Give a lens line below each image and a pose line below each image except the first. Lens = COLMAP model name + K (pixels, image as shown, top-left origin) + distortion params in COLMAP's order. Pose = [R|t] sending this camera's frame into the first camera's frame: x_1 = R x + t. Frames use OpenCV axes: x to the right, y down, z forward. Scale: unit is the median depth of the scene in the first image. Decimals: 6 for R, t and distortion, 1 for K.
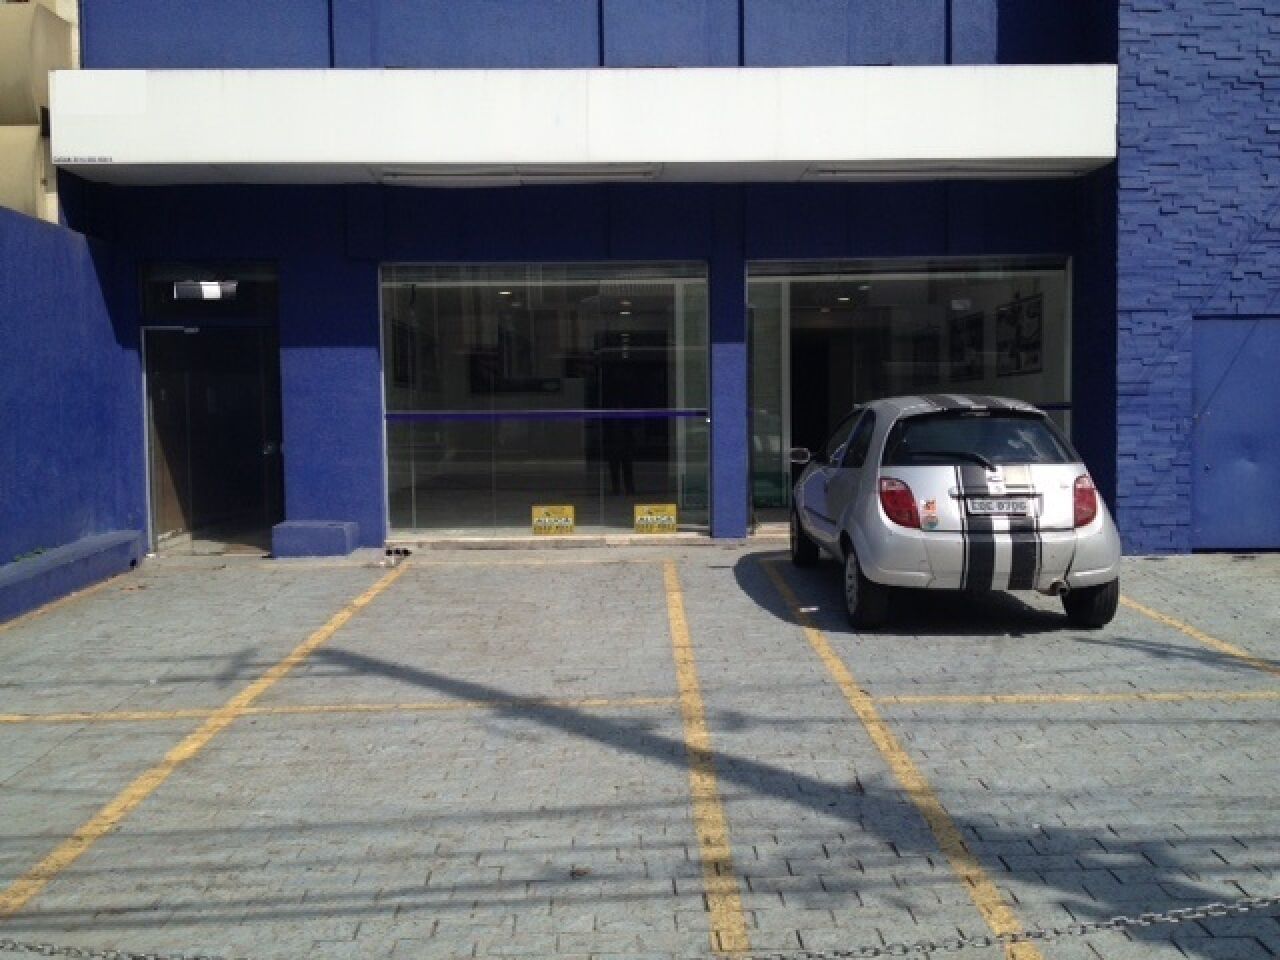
lens RADIAL K [[1204.0, 0, 638.6], [0, 1204.0, 476.2], [0, 0, 1]] dist [0.077575, 0.000000]
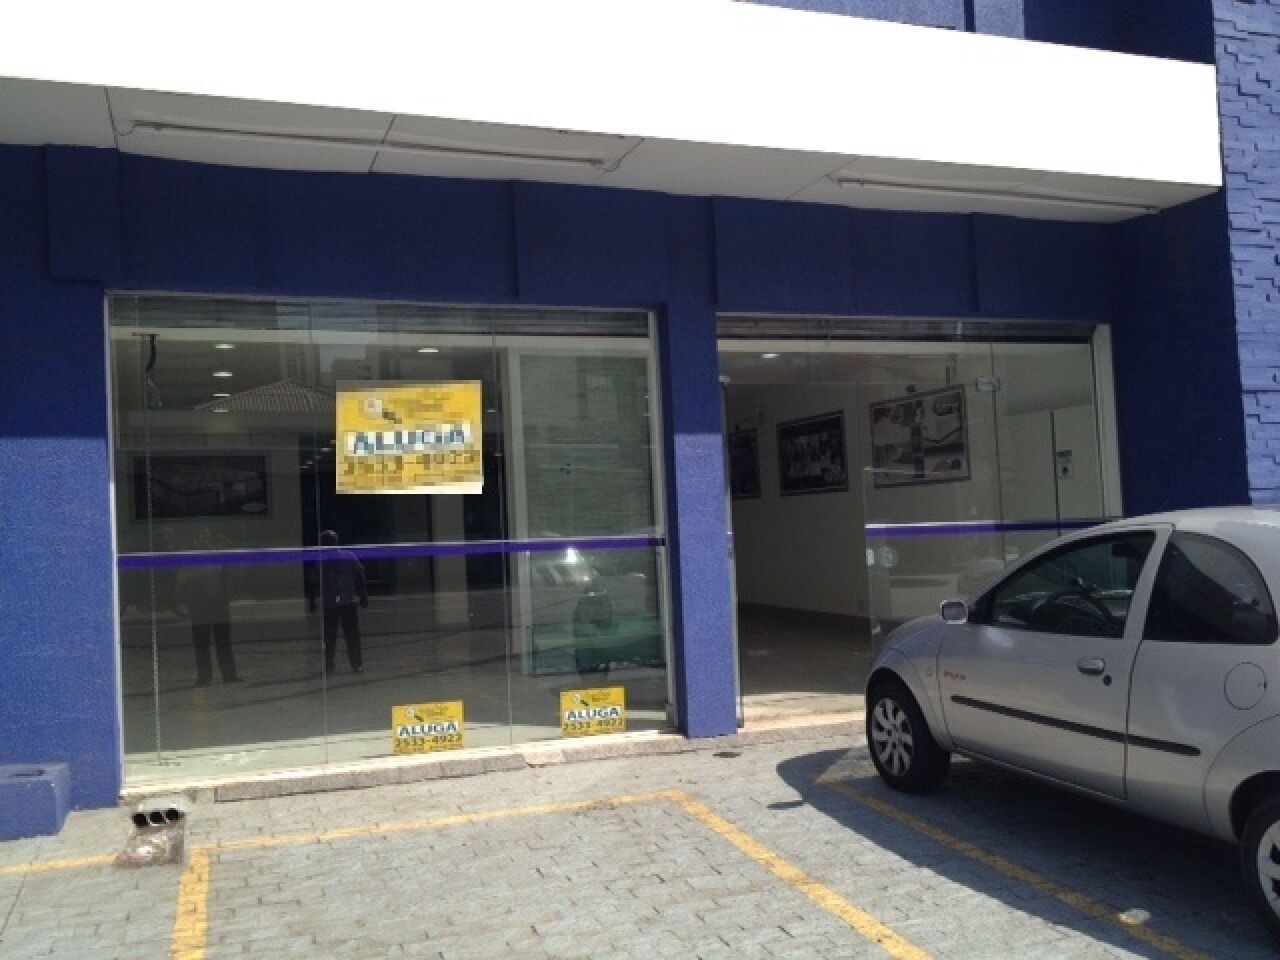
lens RADIAL K [[1204.0, 0, 639.8], [0, 1204.0, 485.4], [0, 0, 1]] dist [0.077575, 0.000000]
pose [[0.940587, -0.008066, 0.339456, -0.195451], [0.039450, 0.995544, -0.085652, -0.030414], [-0.337253, 0.093955, 0.936714, 0.438513]]
